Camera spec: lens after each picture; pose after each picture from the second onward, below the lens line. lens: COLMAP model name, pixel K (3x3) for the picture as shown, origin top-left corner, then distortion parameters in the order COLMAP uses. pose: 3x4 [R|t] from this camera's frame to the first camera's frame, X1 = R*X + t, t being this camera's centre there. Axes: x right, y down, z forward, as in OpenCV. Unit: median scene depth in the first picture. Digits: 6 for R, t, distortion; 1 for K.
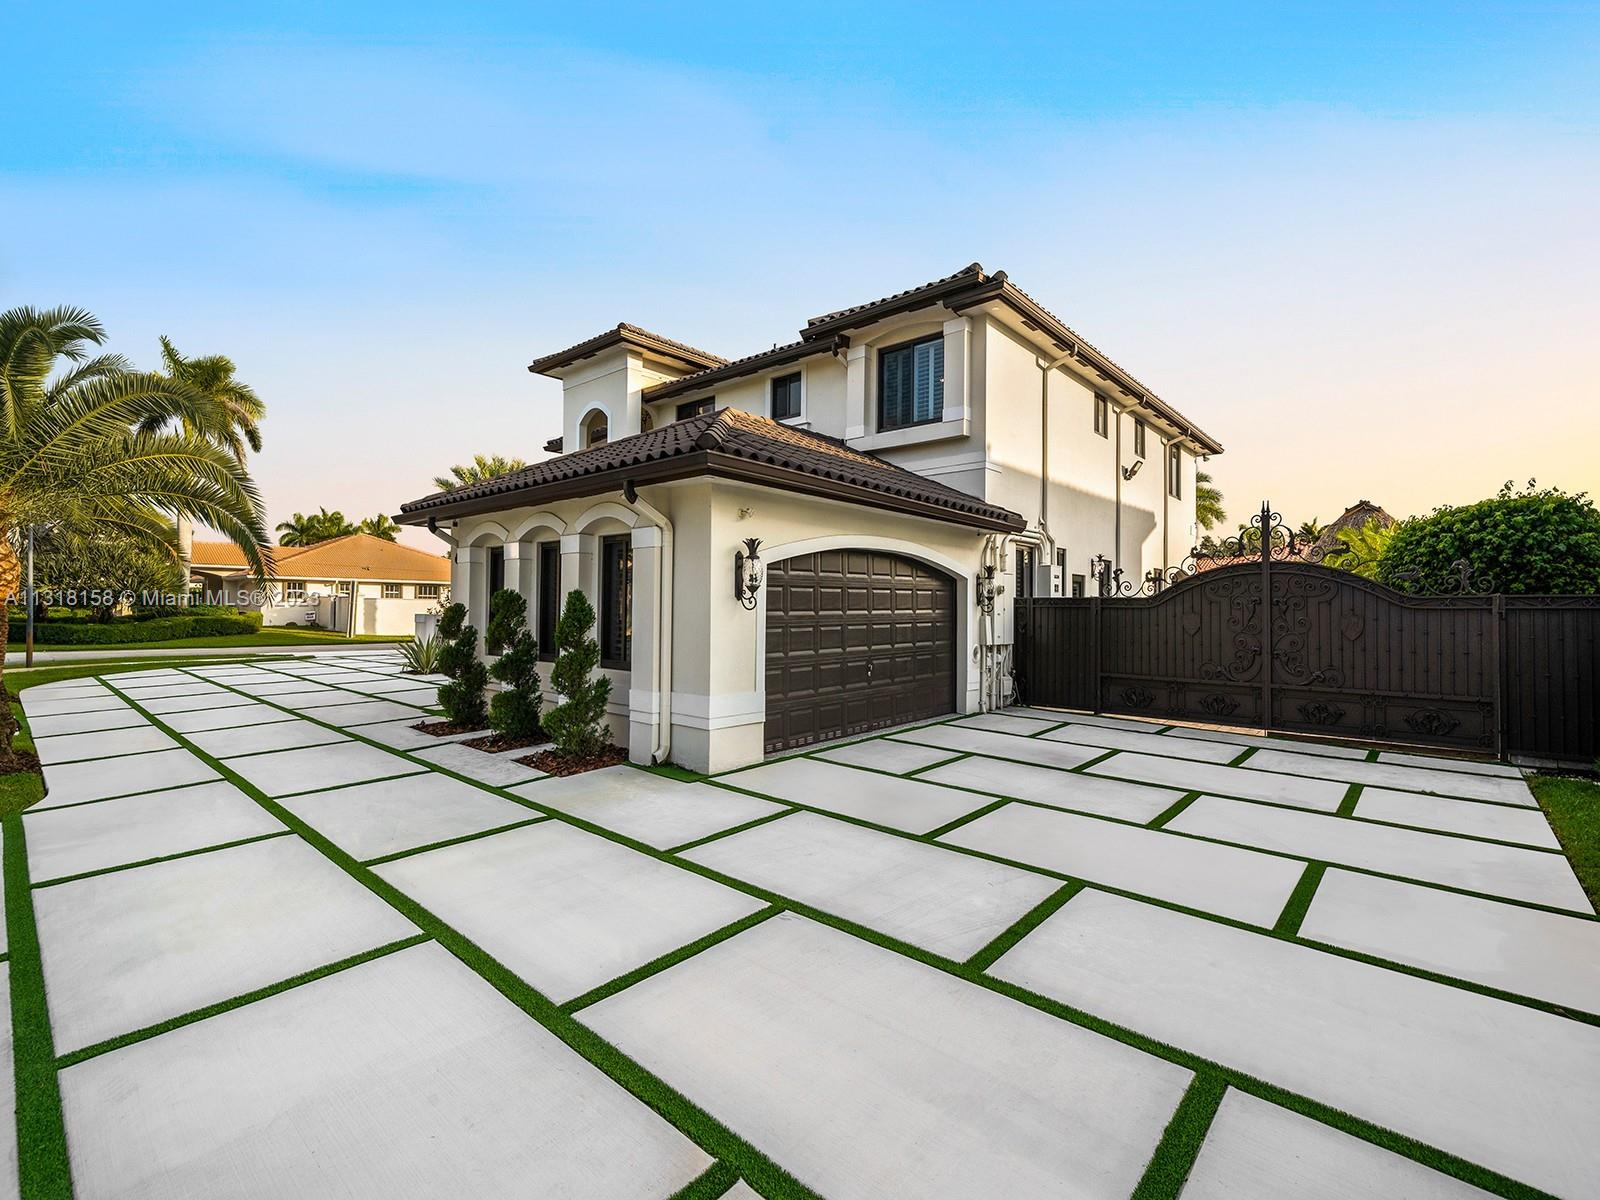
lens RADIAL K [[765.4, 0, 800.0], [0, 765.4, 600.0], [0, 0, 1]] dist [-0.003296, -0.000246]
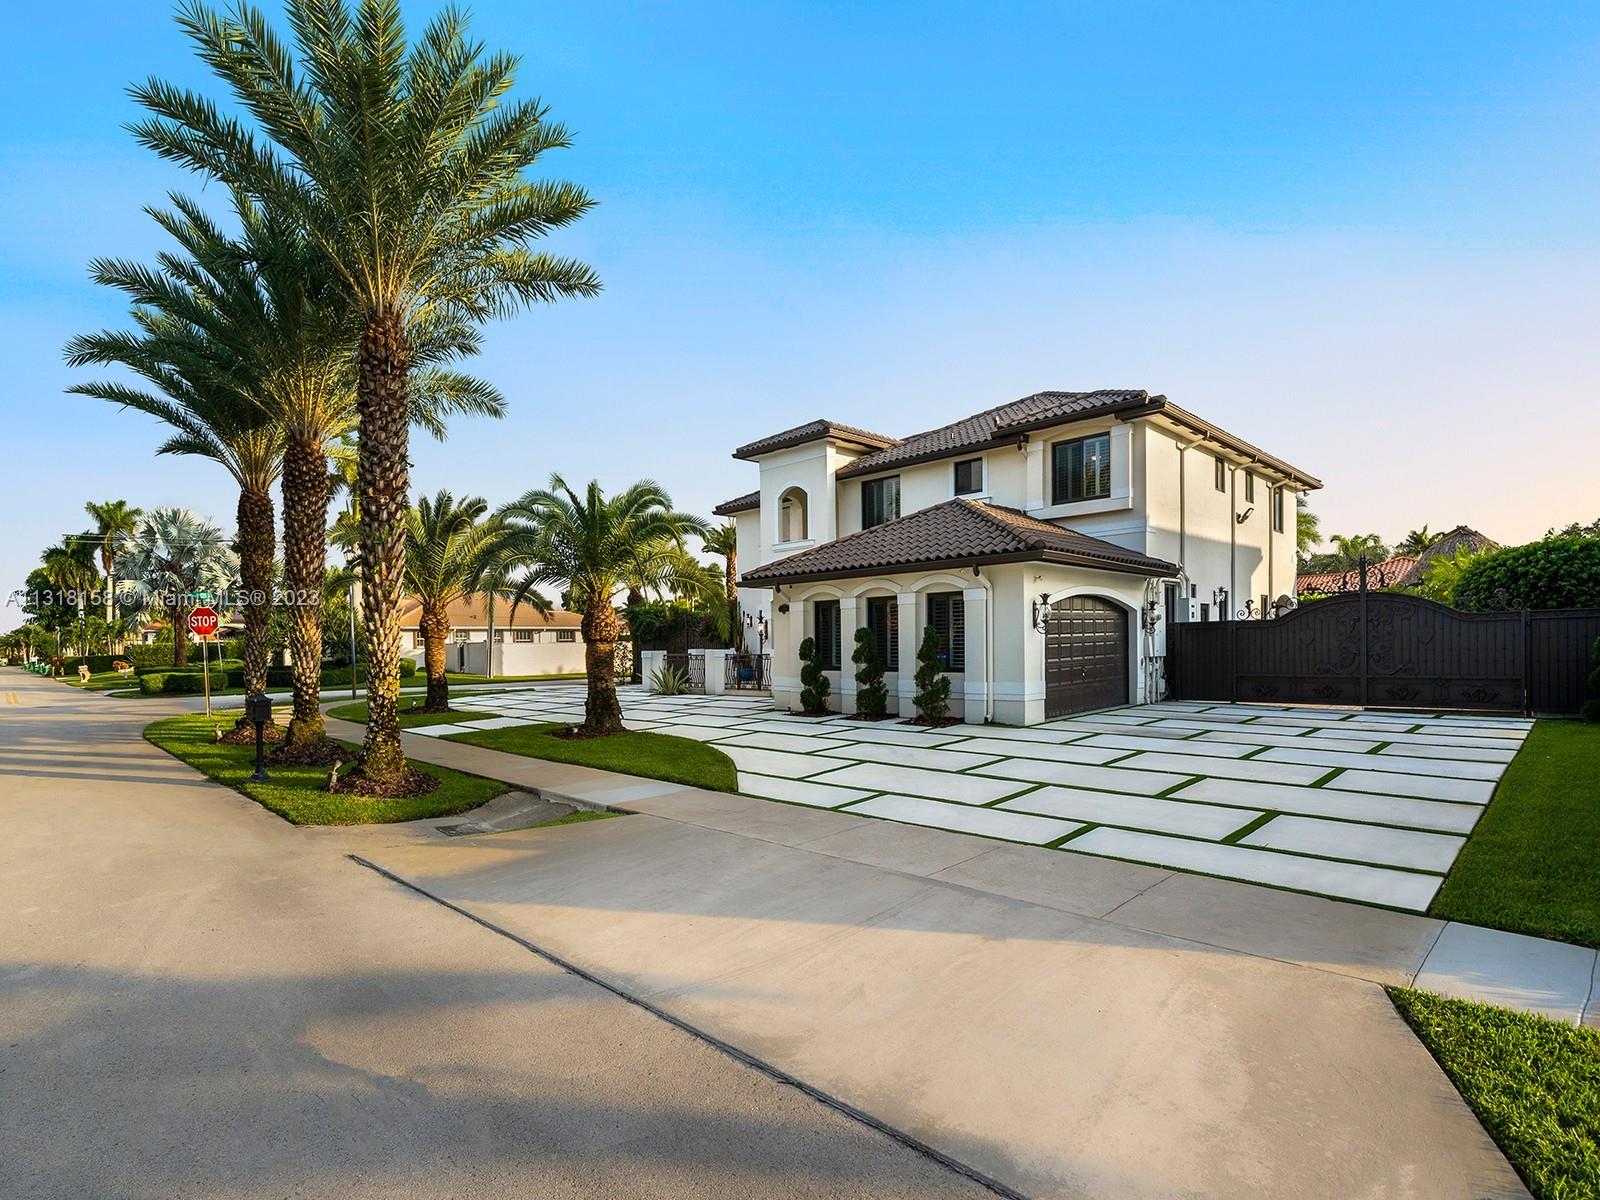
lens RADIAL K [[800.6, 0, 733.7], [0, 800.6, 672.1], [0, 0, 1]] dist [0.001467, 0.000219]
pose [[0.992407, -0.025361, -0.120352, -0.334632], [0.030658, 0.998632, 0.042364, 0.000640], [0.119113, -0.045732, 0.991827, -0.554721]]
